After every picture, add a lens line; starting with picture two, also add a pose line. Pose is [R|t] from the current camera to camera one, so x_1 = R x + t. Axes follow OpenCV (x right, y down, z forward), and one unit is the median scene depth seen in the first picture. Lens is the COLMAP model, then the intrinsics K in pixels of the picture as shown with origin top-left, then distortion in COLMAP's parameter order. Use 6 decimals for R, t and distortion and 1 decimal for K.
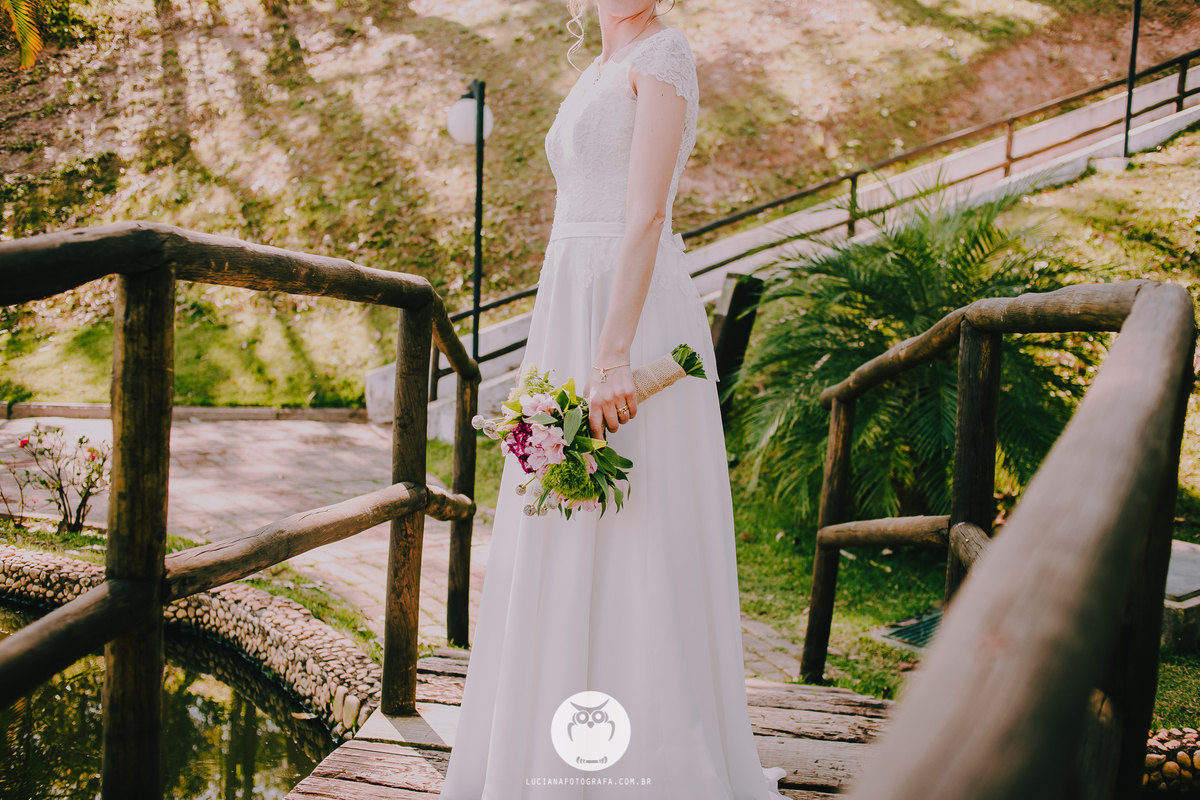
lens RADIAL K [[1202.3, 0, 599.4], [0, 1202.3, 387.6], [0, 0, 1]] dist [-0.101180, 0.115386]
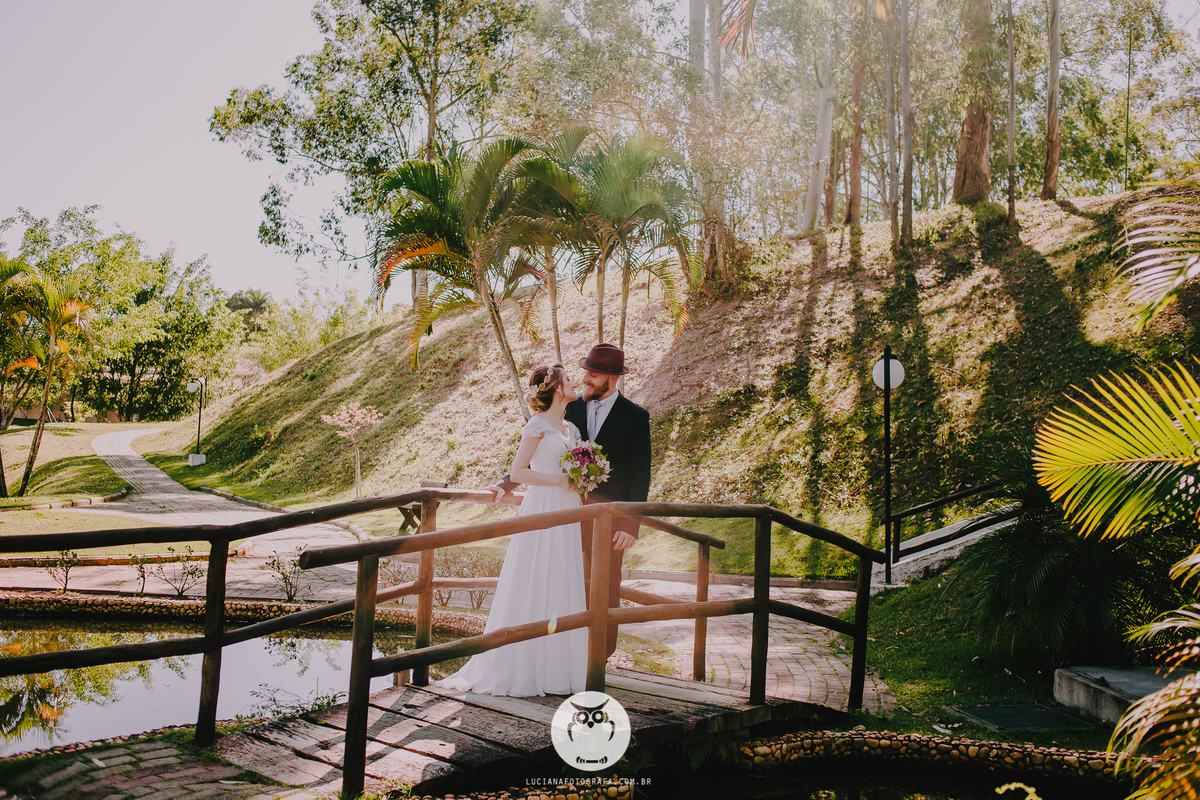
lens RADIAL K [[1202.3, 0, 599.4], [0, 1202.3, 387.6], [0, 0, 1]] dist [-0.101180, 0.115386]
pose [[0.816444, -0.062438, -0.574039, 0.179390], [-0.033867, 0.987247, -0.155550, 0.012070], [0.576431, 0.146438, 0.803918, -0.133483]]
